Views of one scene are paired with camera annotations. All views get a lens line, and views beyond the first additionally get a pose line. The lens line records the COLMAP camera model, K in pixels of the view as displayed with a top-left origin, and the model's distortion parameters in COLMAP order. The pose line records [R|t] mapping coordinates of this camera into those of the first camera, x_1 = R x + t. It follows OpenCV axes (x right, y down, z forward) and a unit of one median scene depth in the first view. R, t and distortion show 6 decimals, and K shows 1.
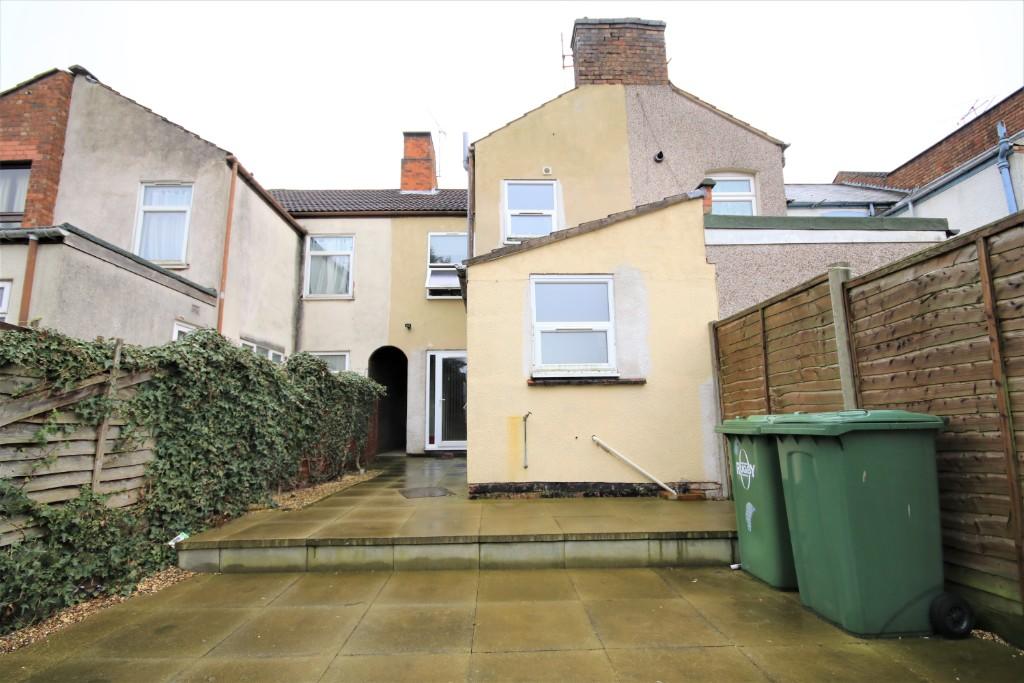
lens RADIAL K [[534.8, 0, 512.0], [0, 534.8, 341.5], [0, 0, 1]] dist [-0.000089, -0.000278]
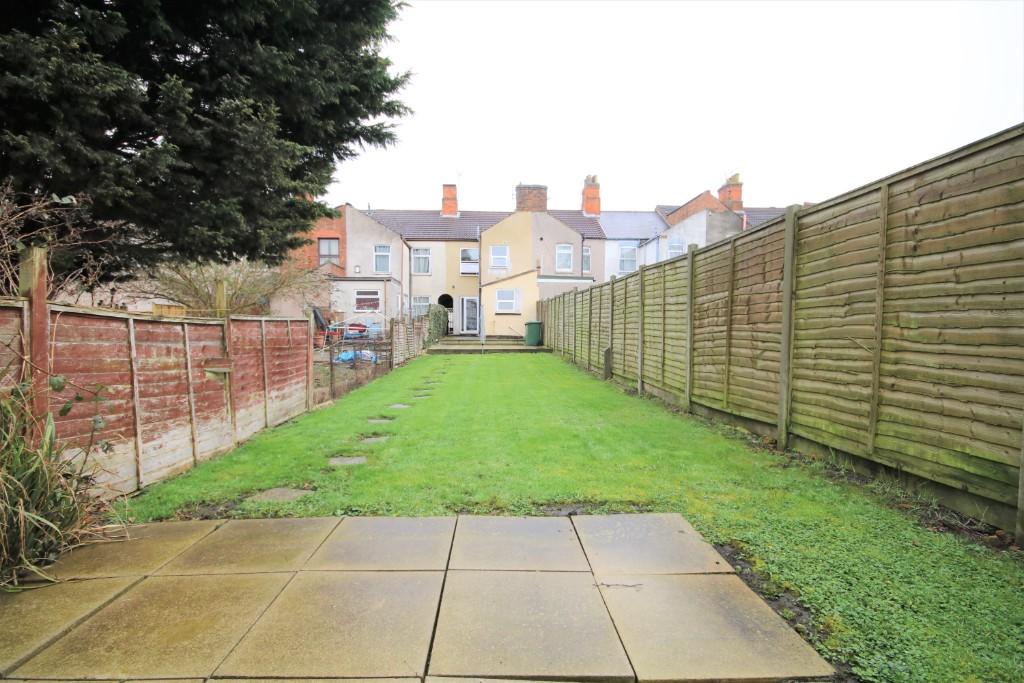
lens RADIAL K [[534.8, 0, 512.0], [0, 534.8, 341.5], [0, 0, 1]] dist [-0.000089, -0.000278]
pose [[0.999555, 0.014081, 0.026315, 0.027718], [-0.018364, 0.985209, 0.170371, -0.232298], [-0.023527, -0.170778, 0.985029, -1.744214]]
